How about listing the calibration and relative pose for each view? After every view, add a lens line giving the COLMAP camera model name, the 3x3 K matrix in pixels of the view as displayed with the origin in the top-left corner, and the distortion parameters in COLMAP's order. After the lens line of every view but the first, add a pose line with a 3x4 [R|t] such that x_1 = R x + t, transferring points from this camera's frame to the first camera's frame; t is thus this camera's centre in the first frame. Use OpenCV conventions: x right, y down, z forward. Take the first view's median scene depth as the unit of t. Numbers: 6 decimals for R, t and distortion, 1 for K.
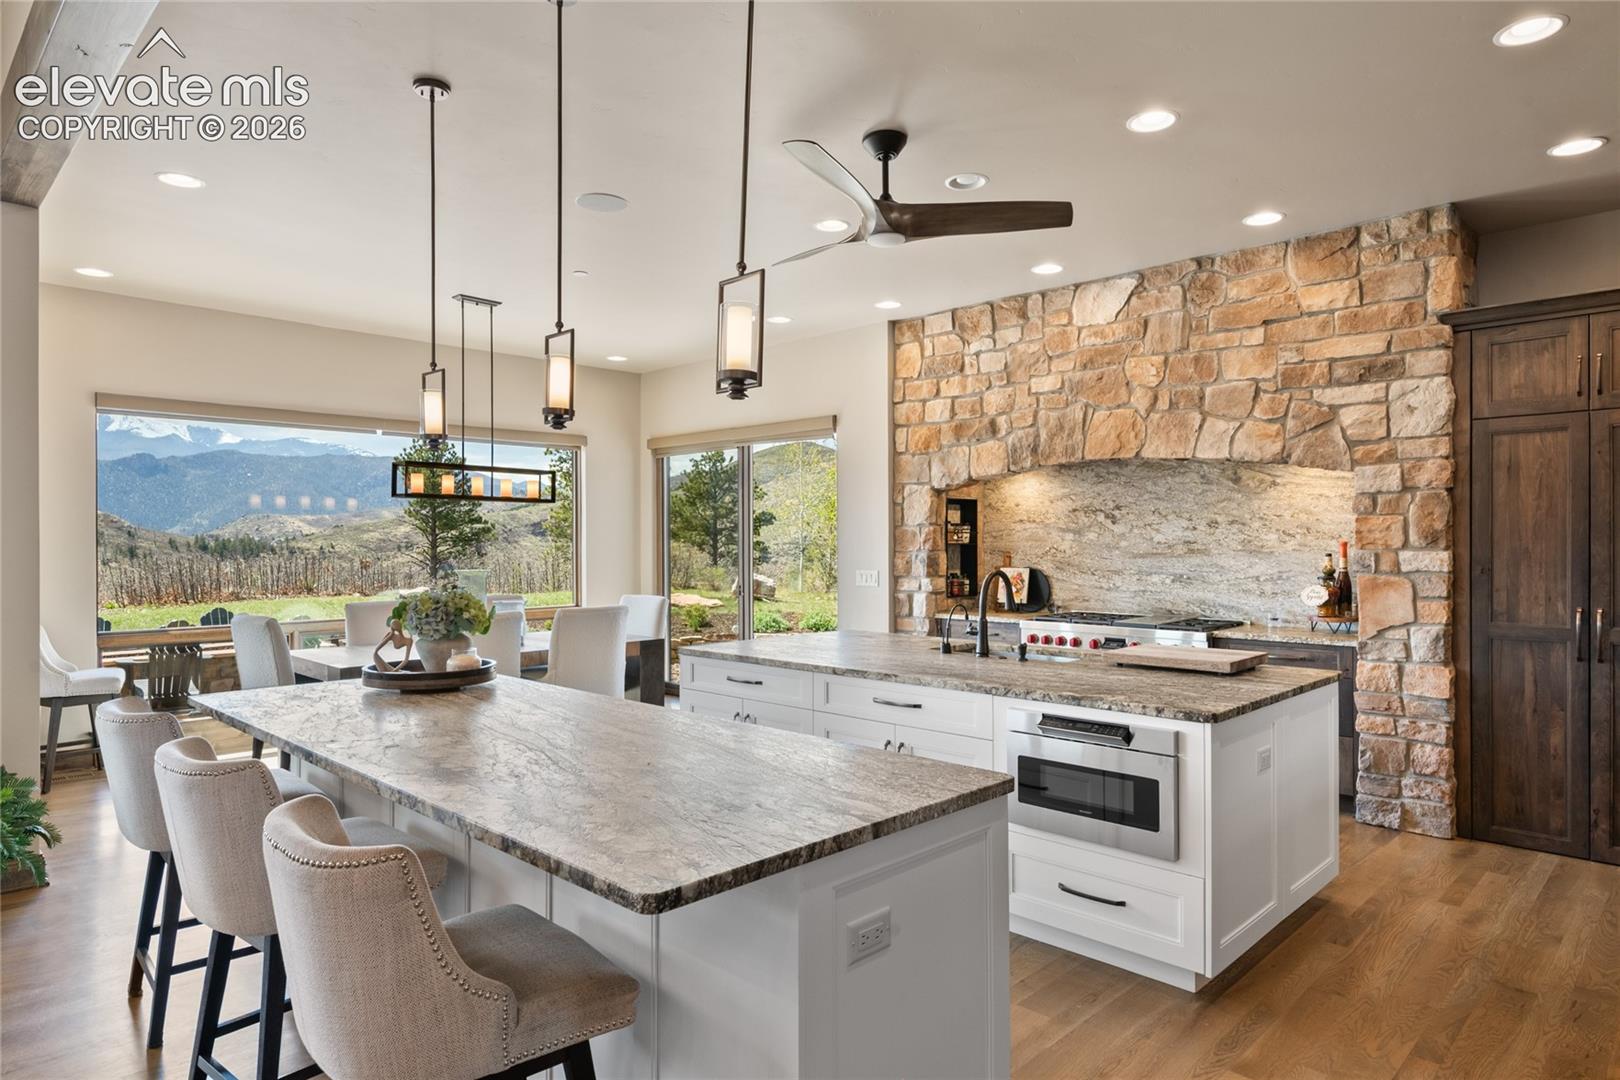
lens RADIAL K [[941.6, 0, 817.4], [0, 941.6, 541.1], [0, 0, 1]] dist [0.005624, -0.001040]
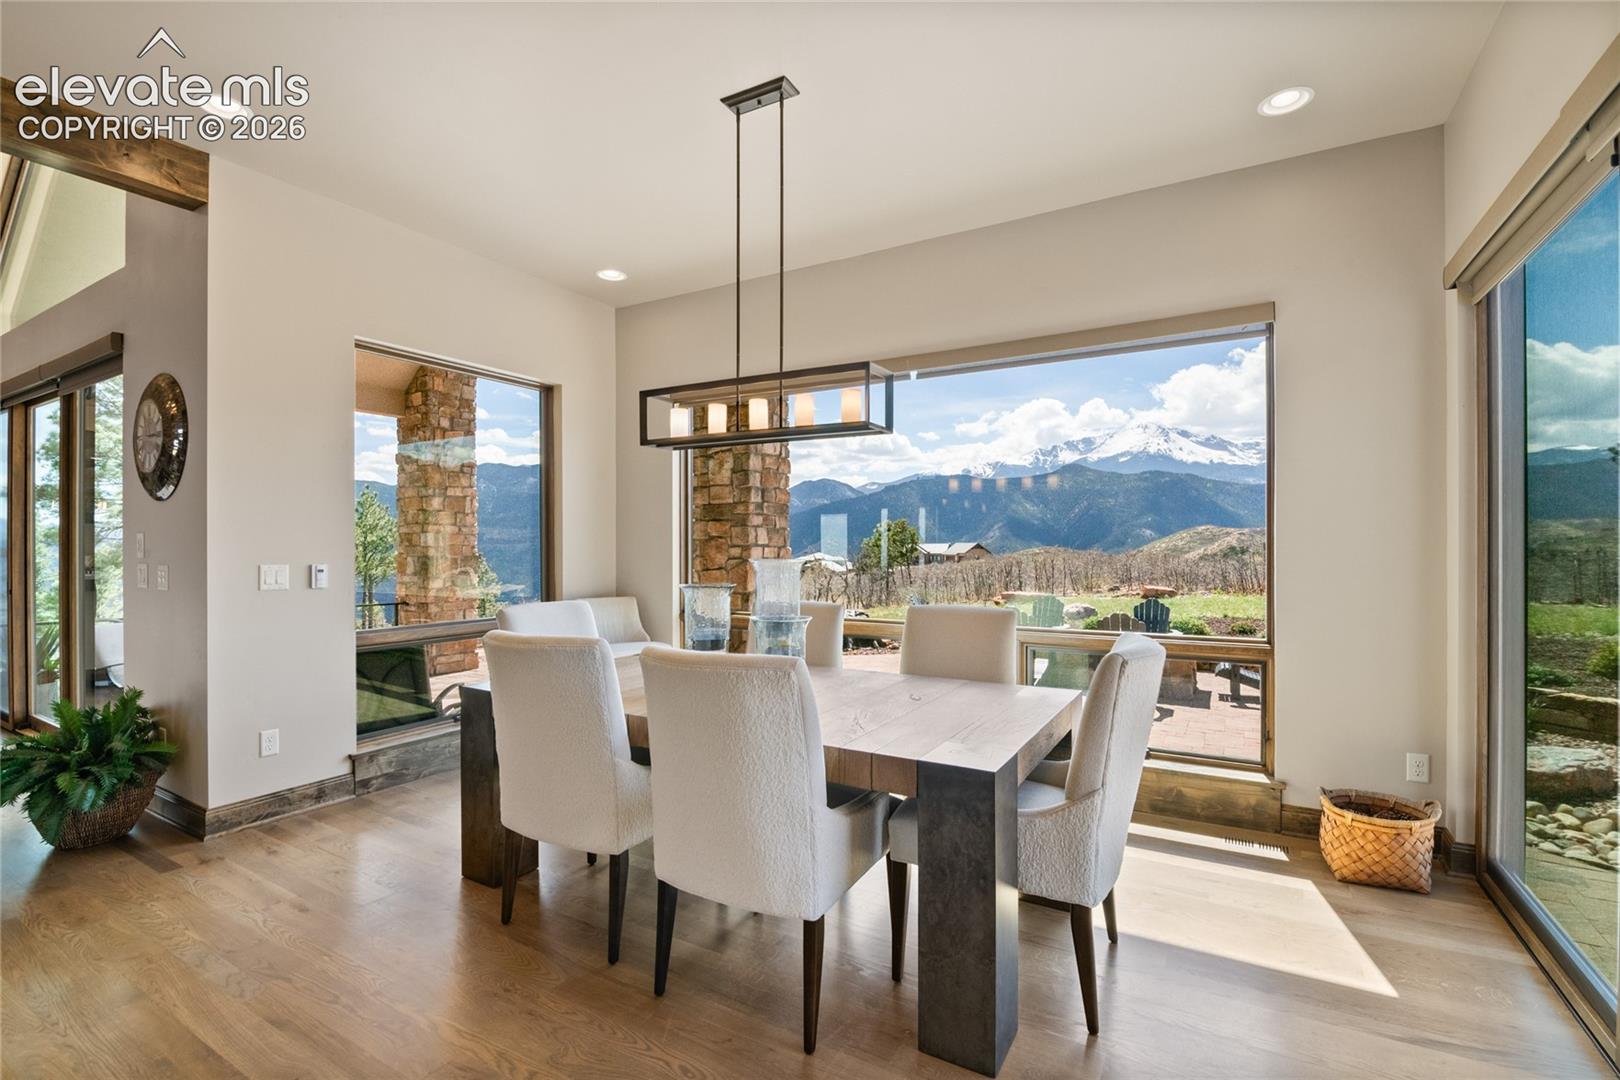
lens RADIAL K [[709.9, 0, 818.4], [0, 709.9, 546.4], [0, 0, 1]] dist [-0.001432, -0.009161]
pose [[0.252445, 0.003102, -0.967606, 0.080207], [0.000209, 0.999995, 0.003260, 0.023946], [0.967611, -0.001025, 0.252443, 1.030041]]
